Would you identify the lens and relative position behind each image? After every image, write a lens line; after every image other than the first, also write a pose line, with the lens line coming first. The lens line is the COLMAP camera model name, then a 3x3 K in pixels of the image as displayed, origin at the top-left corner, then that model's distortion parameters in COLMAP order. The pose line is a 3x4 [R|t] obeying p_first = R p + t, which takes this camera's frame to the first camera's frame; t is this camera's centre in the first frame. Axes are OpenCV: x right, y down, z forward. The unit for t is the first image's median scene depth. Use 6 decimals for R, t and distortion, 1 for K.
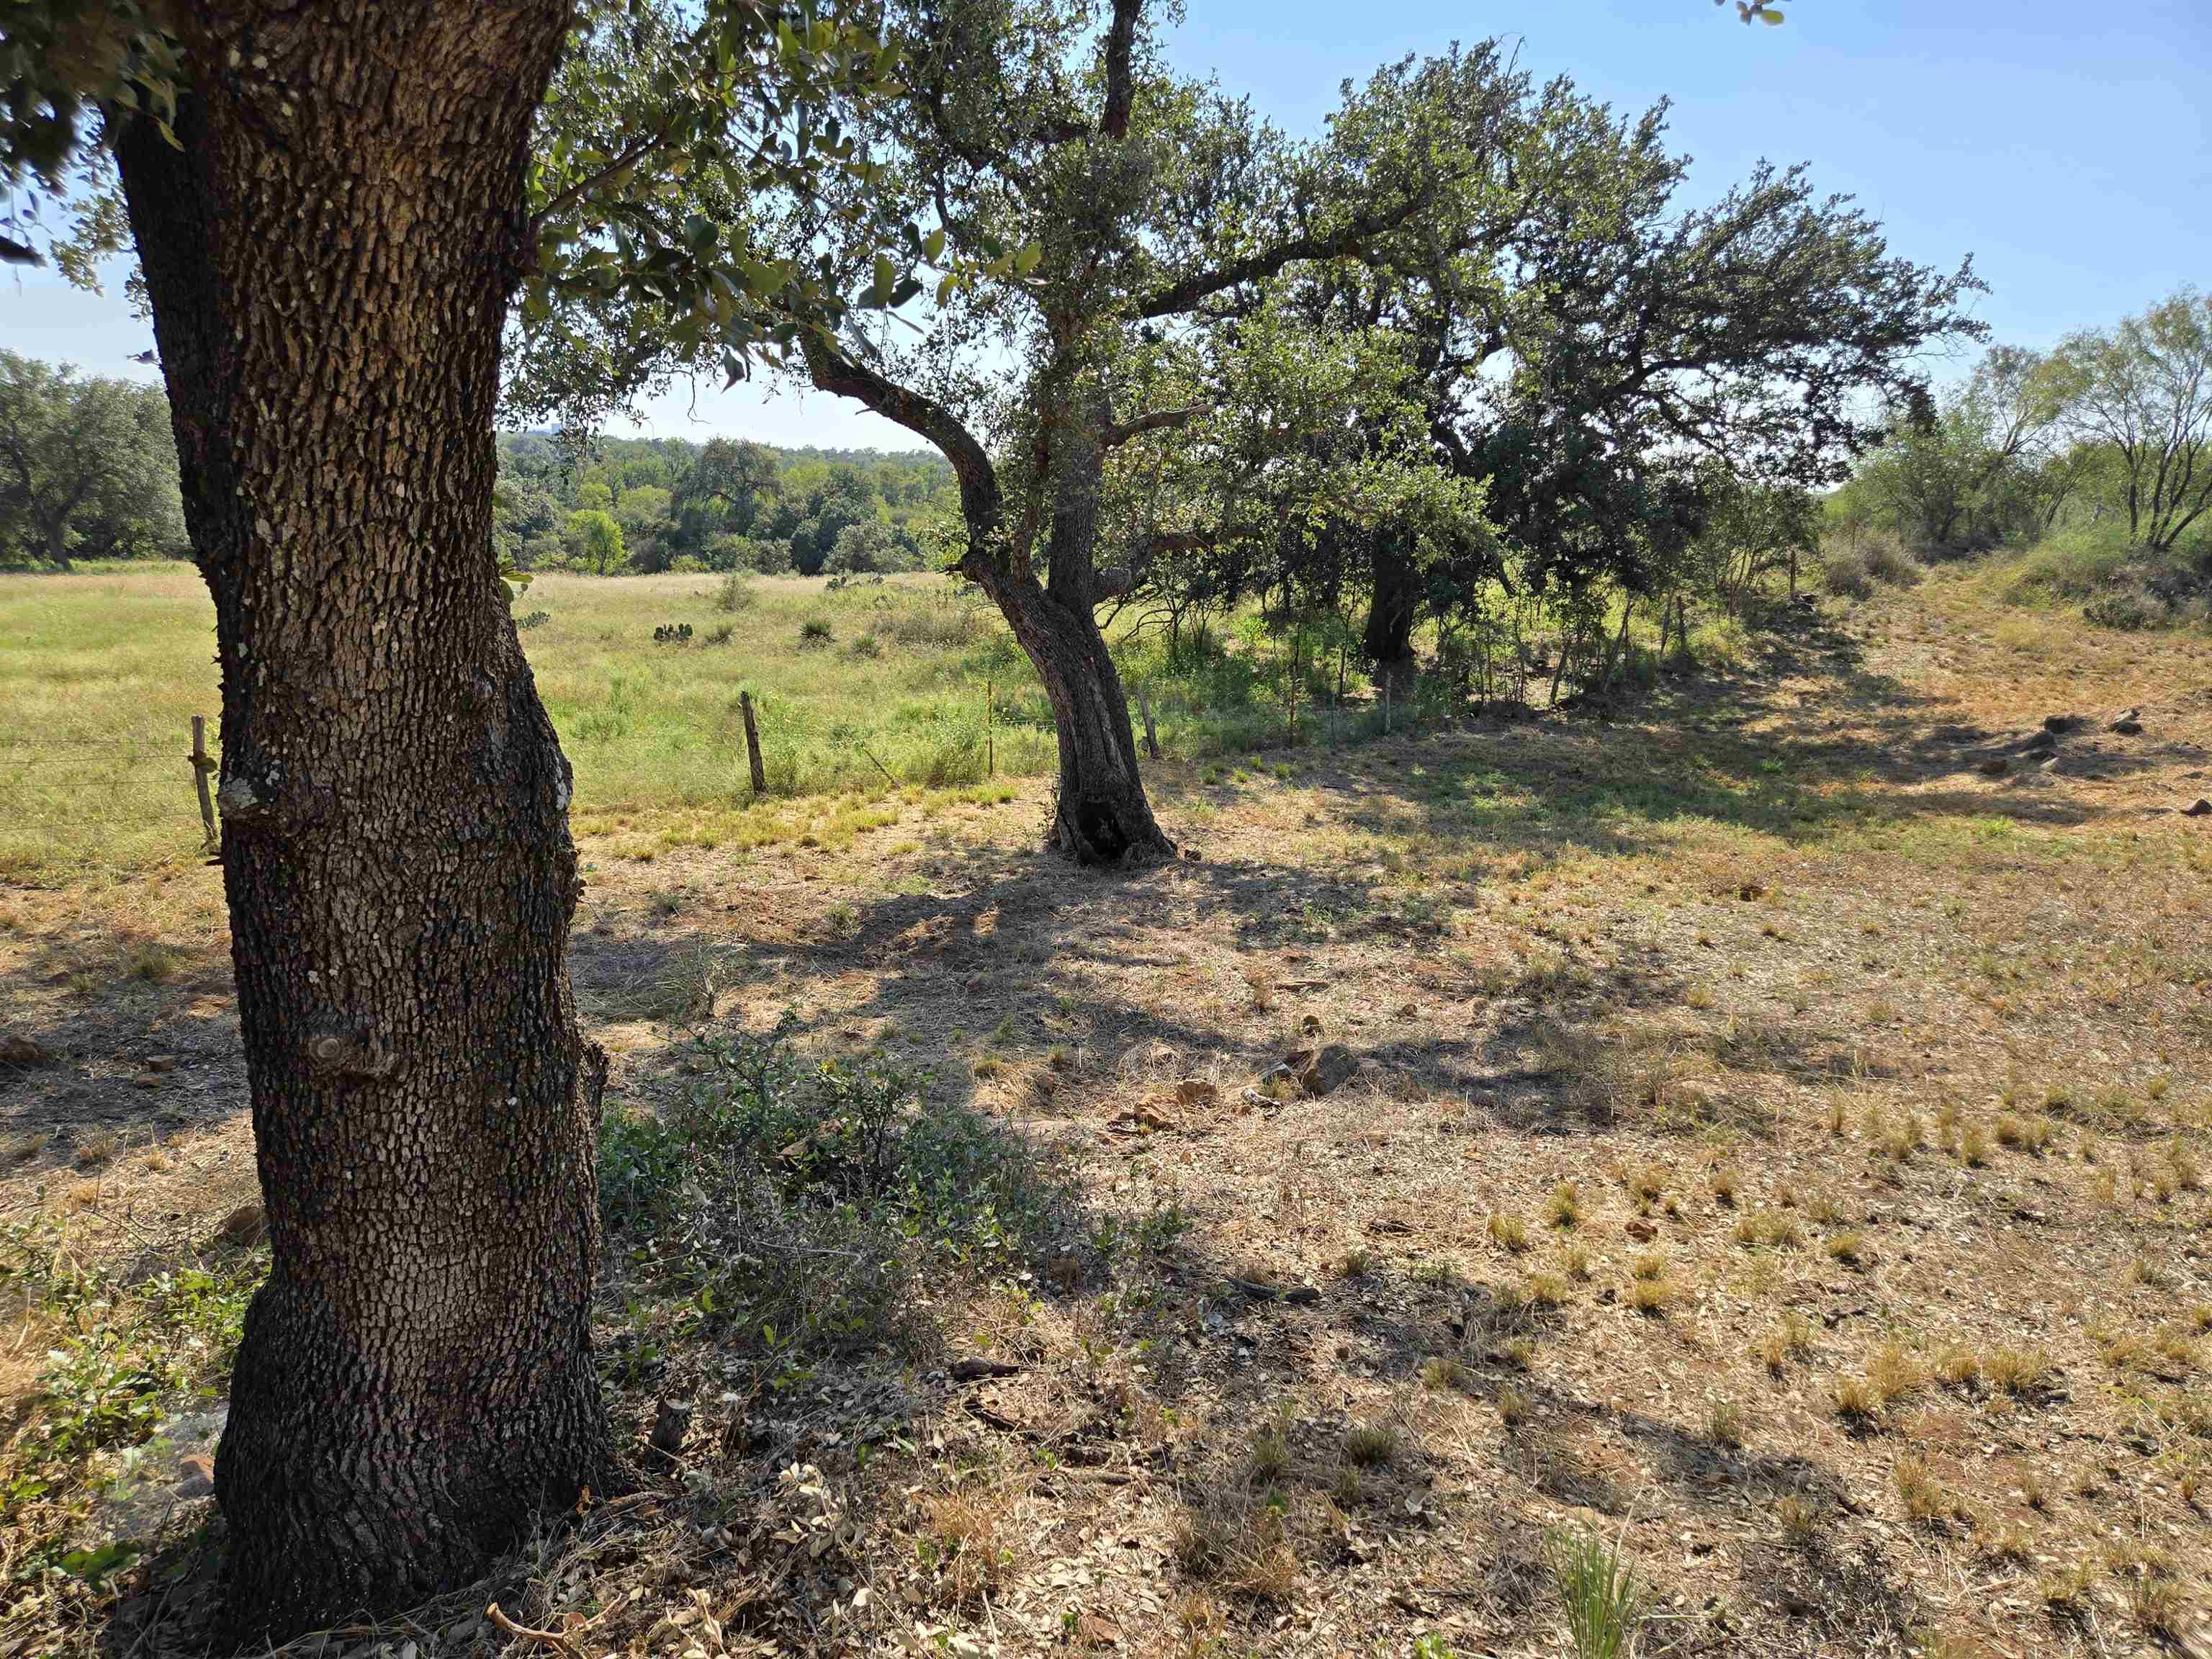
lens RADIAL K [[1527.1, 0, 1127.0], [0, 1527.1, 842.9], [0, 0, 1]] dist [0.051273, -0.054392]
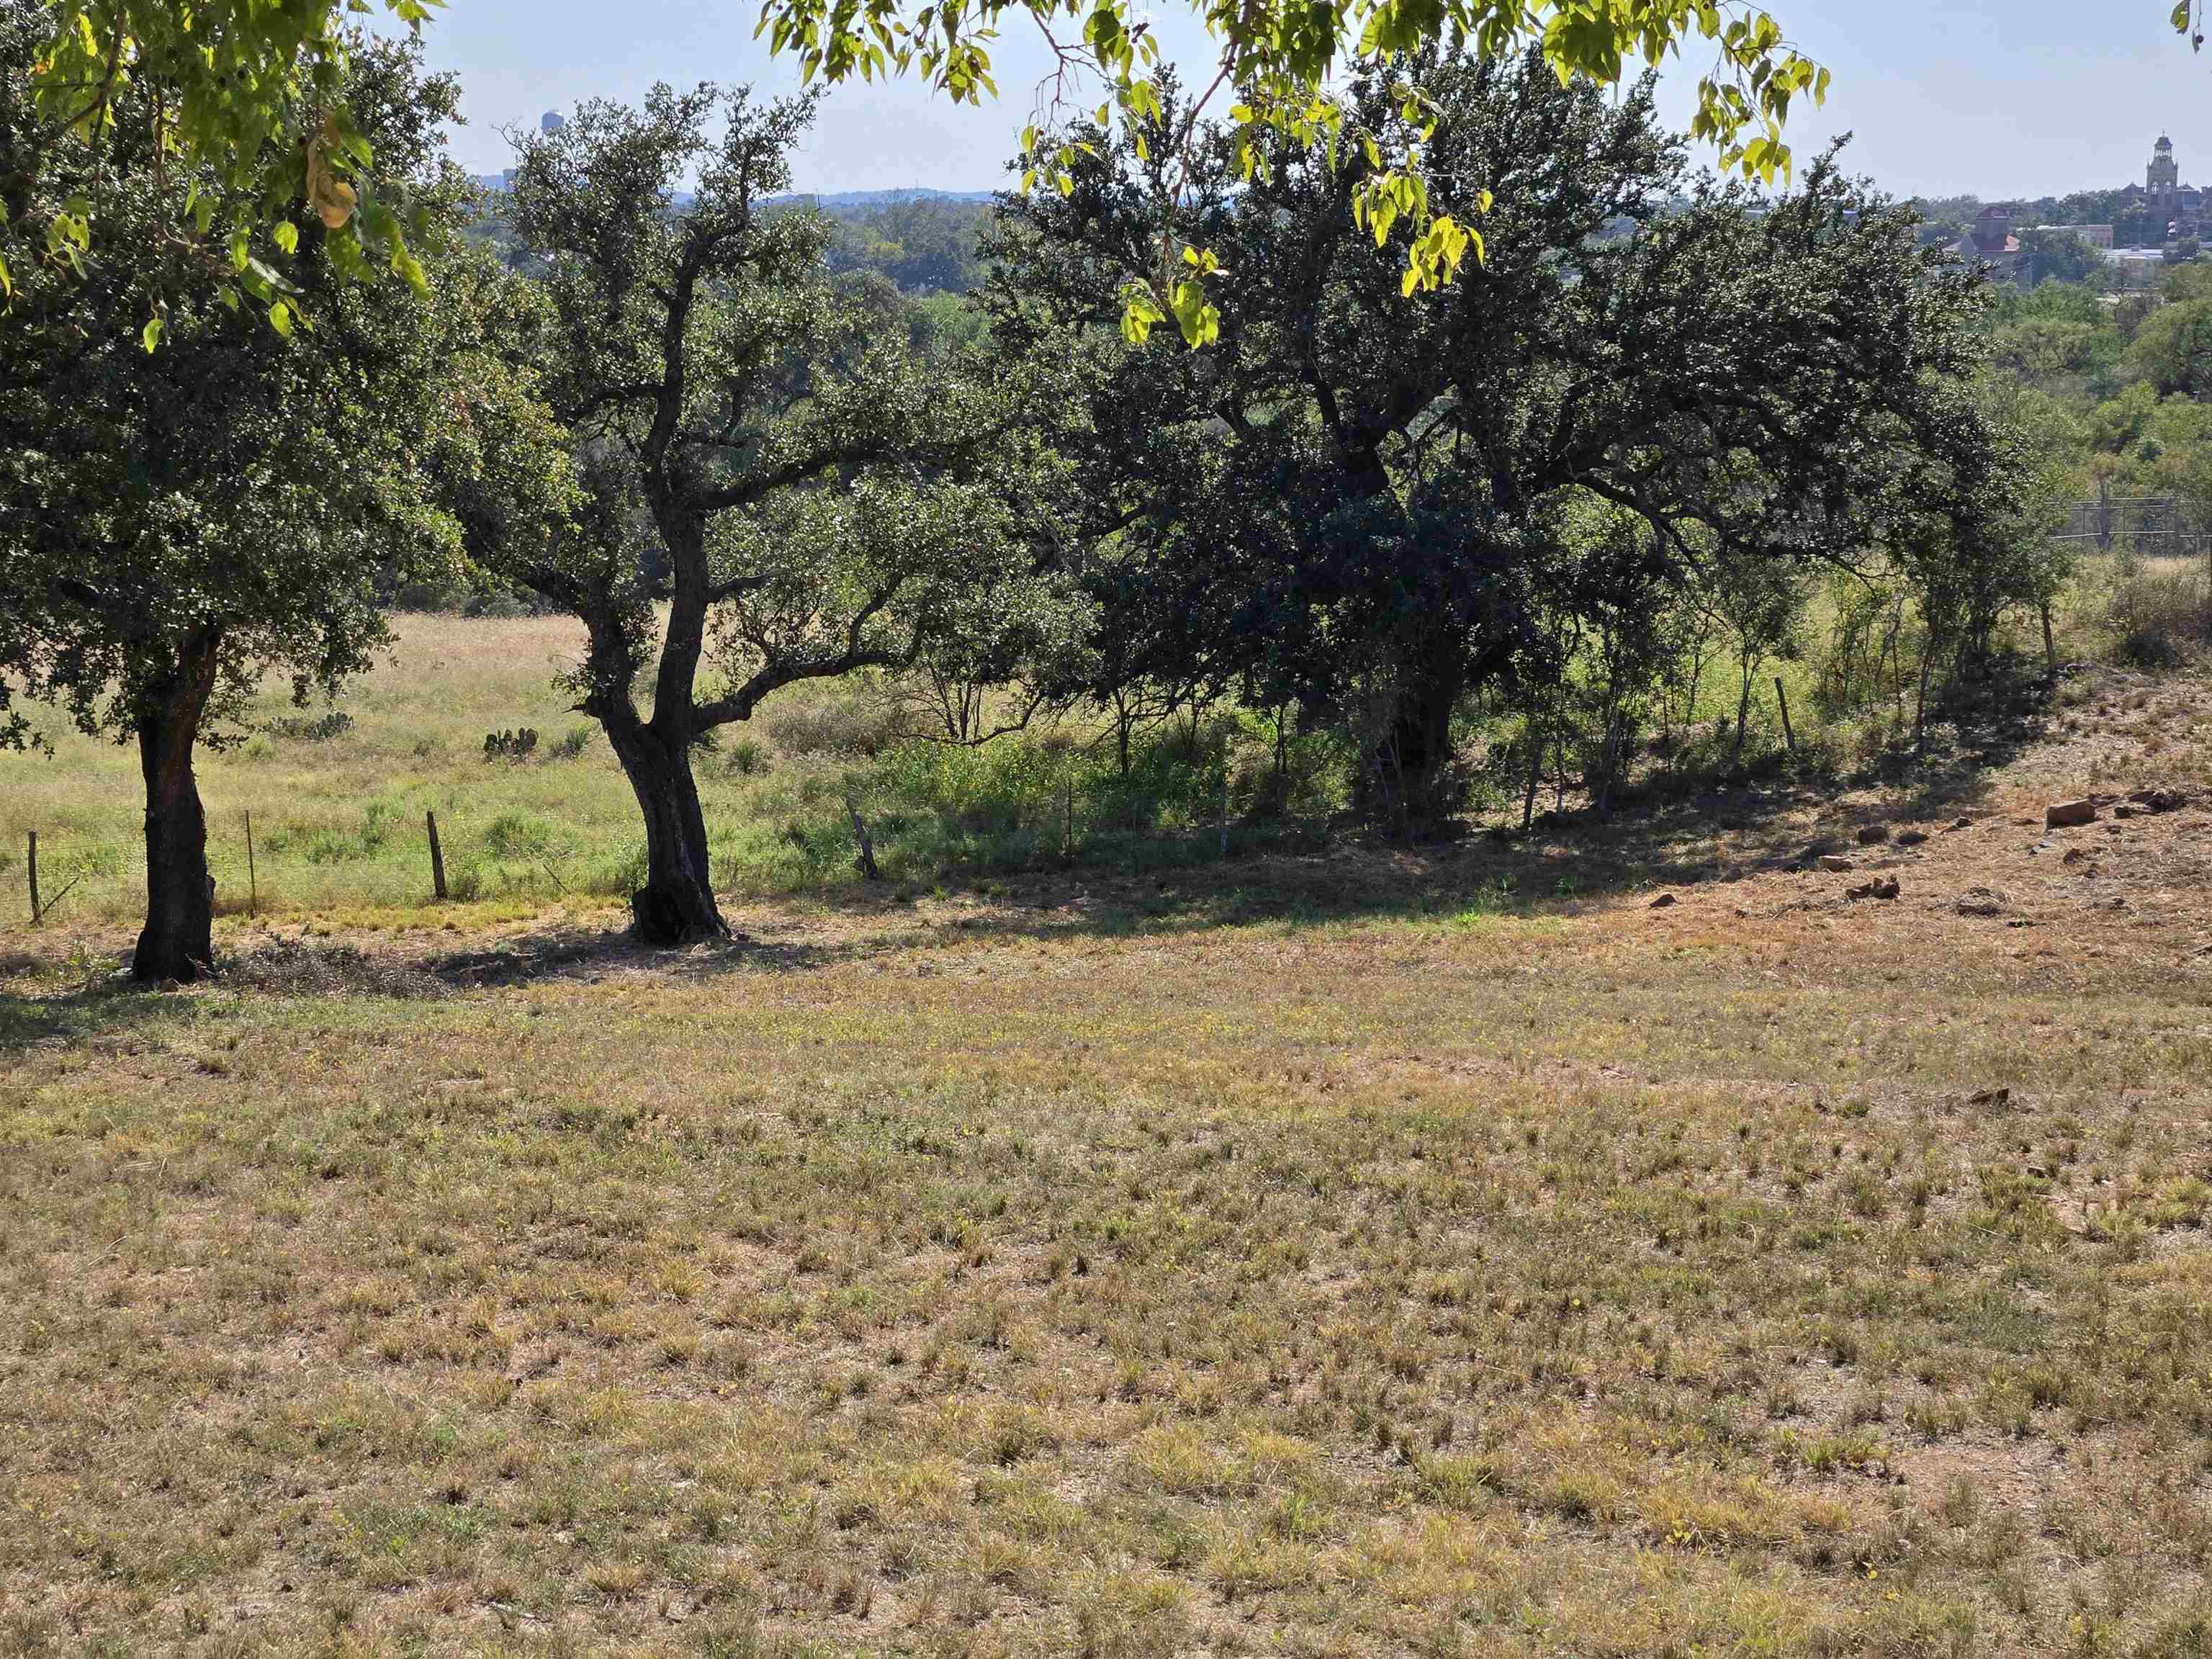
lens RADIAL K [[4547.9, 0, 1108.6], [0, 4547.9, 831.1], [0, 0, 1]] dist [-0.084136, 0.000000]
pose [[0.976103, -0.008324, -0.217150, 0.759723], [-0.014467, 0.994560, -0.103156, 0.200513], [0.216828, 0.103832, 0.970672, -1.689996]]
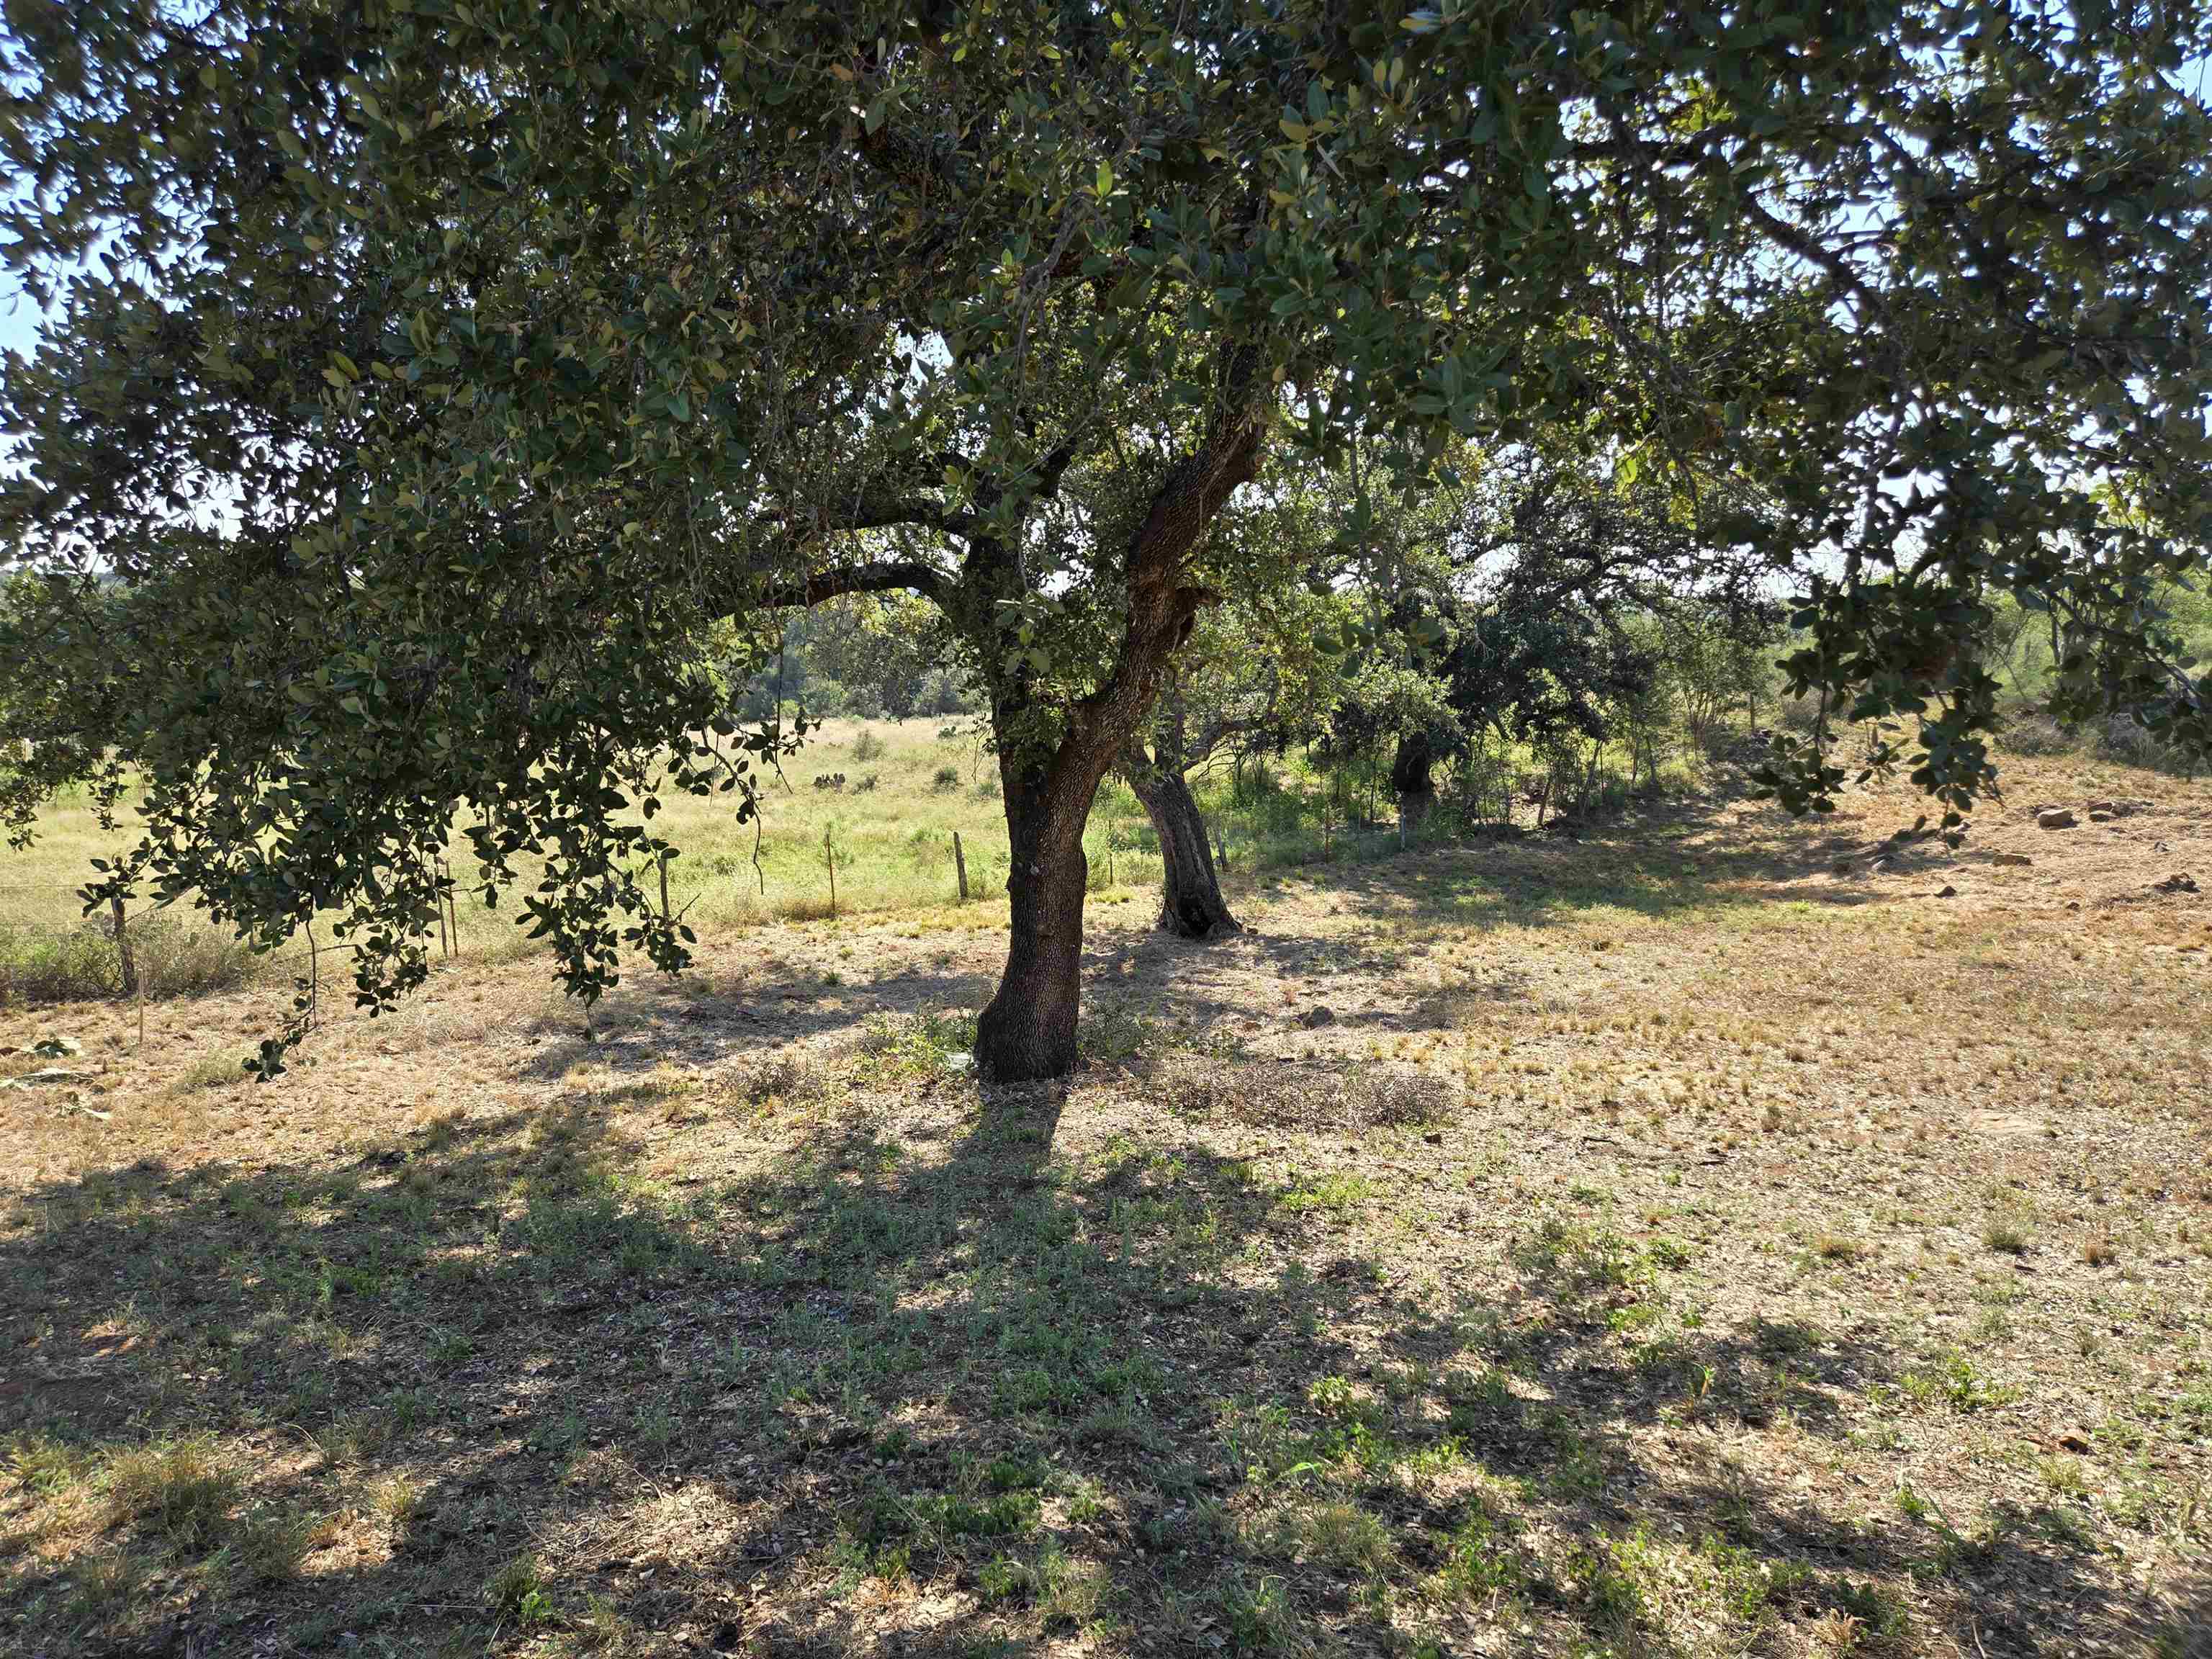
lens RADIAL K [[1527.1, 0, 1077.3], [0, 1527.1, 831.0], [0, 0, 1]] dist [0.051273, -0.054392]
pose [[0.996898, -0.020093, -0.076098, -0.009531], [0.013315, 0.995982, -0.088555, 0.028659], [0.077572, 0.087267, 0.993160, -0.388543]]
